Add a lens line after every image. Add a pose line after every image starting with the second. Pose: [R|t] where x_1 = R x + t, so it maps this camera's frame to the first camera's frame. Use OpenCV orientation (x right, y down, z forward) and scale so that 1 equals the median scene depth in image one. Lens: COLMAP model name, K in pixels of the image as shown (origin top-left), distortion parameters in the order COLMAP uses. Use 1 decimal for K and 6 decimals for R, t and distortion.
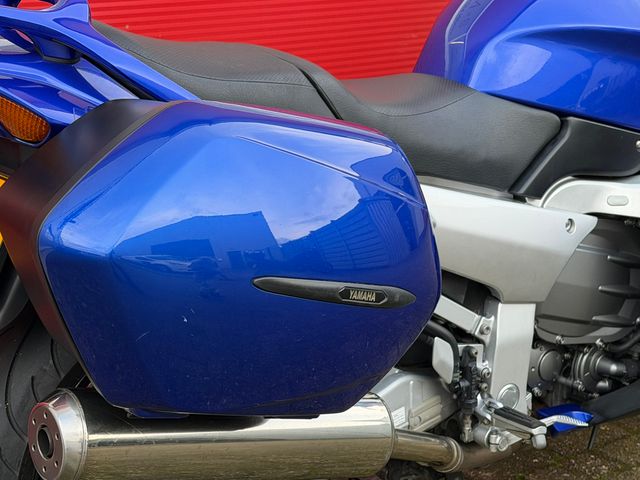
lens RADIAL K [[1335.0, 0, 320.2], [0, 1335.0, 249.7], [0, 0, 1]] dist [0.152038, 0.038657]
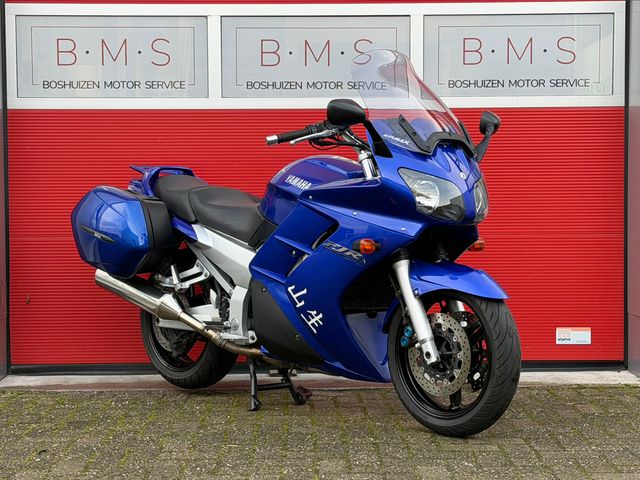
lens RADIAL K [[1335.0, 0, 320.2], [0, 1335.0, 249.7], [0, 0, 1]] dist [0.152038, 0.038657]
pose [[0.108569, 0.017588, -0.993933, 2.672234], [-0.282153, 0.959270, -0.013845, -0.035456], [0.953206, 0.281944, 0.109109, 0.836700]]
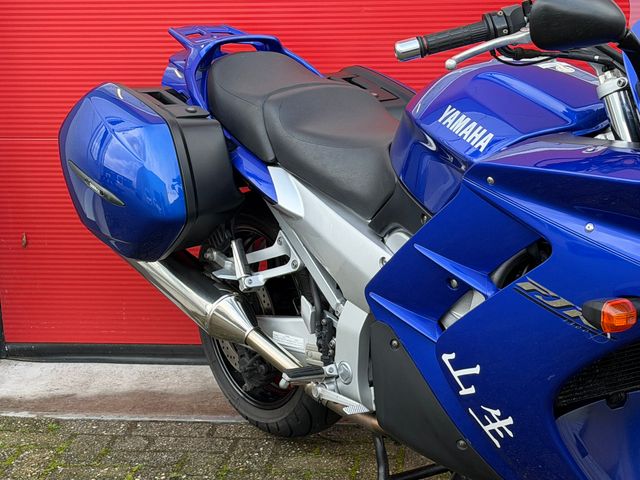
lens RADIAL K [[1448.1, 0, 320.0], [0, 1448.1, 240.0], [0, 0, 1]] dist [0.138080, 0.204253]
pose [[-0.023167, 0.213331, -0.976705, 1.522693], [-0.269152, 0.939565, 0.211602, -0.312013], [0.962819, 0.267784, 0.035652, 0.887818]]
